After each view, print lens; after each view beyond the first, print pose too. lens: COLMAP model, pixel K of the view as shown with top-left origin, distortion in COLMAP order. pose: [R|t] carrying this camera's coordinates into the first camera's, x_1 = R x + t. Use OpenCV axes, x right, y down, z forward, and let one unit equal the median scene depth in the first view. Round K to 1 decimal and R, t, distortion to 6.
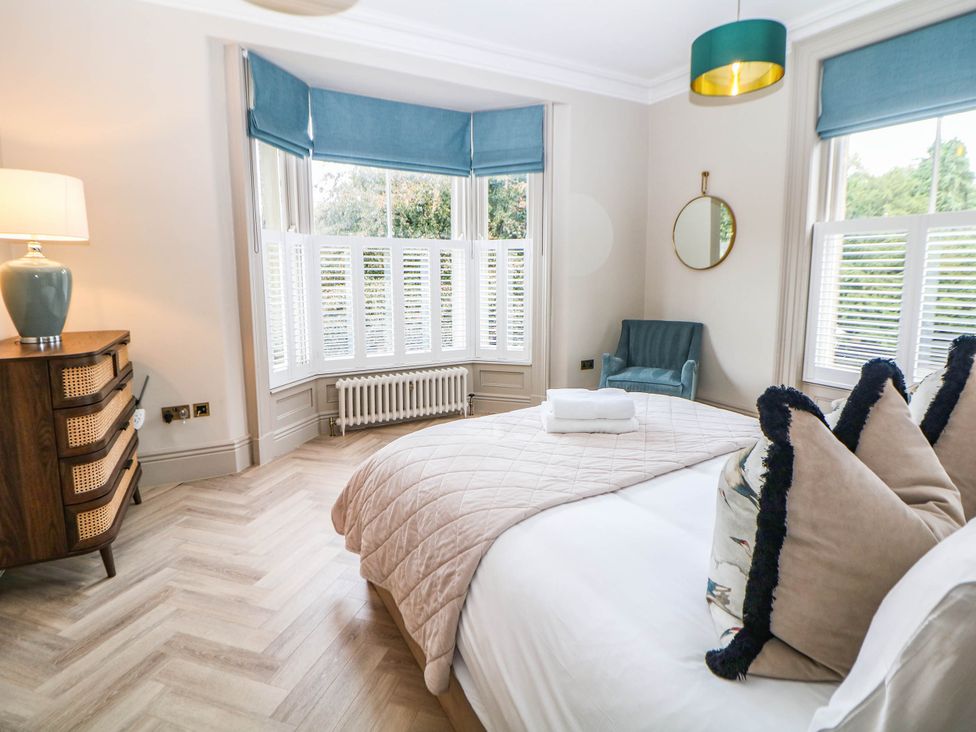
lens RADIAL K [[523.5, 0, 502.3], [0, 523.5, 338.6], [0, 0, 1]] dist [-0.002559, -0.015438]
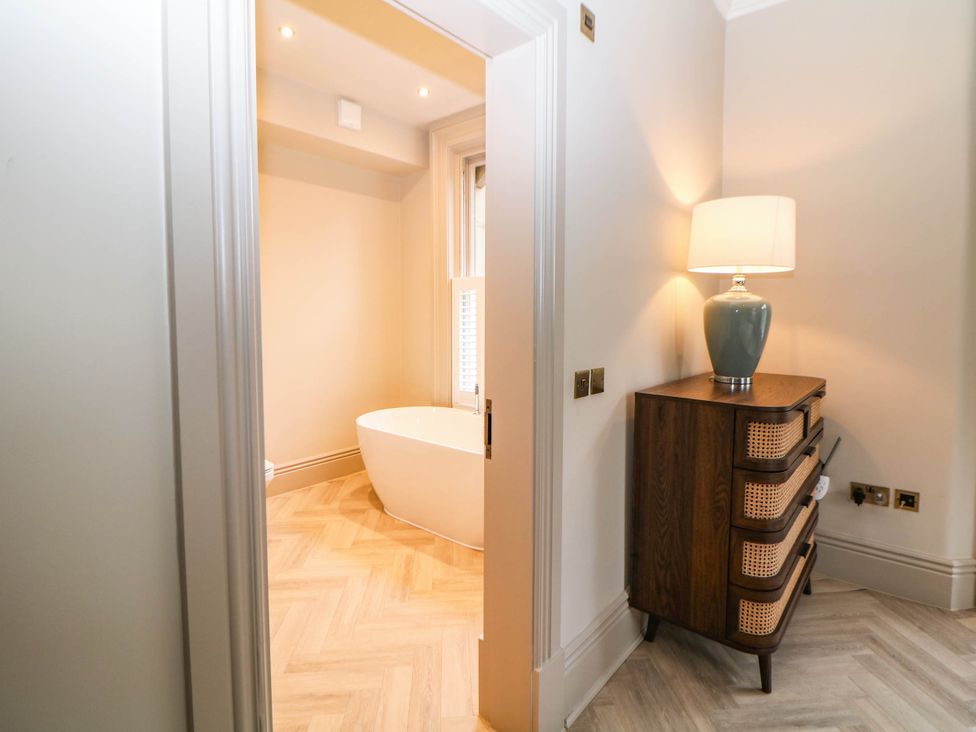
lens RADIAL K [[523.5, 0, 502.3], [0, 523.5, 338.6], [0, 0, 1]] dist [-0.002559, -0.015438]
pose [[0.401526, 0.053042, -0.914310, -0.221210], [-0.120282, 0.992728, 0.004768, -0.027093], [0.907915, 0.108061, 0.404986, 0.256093]]
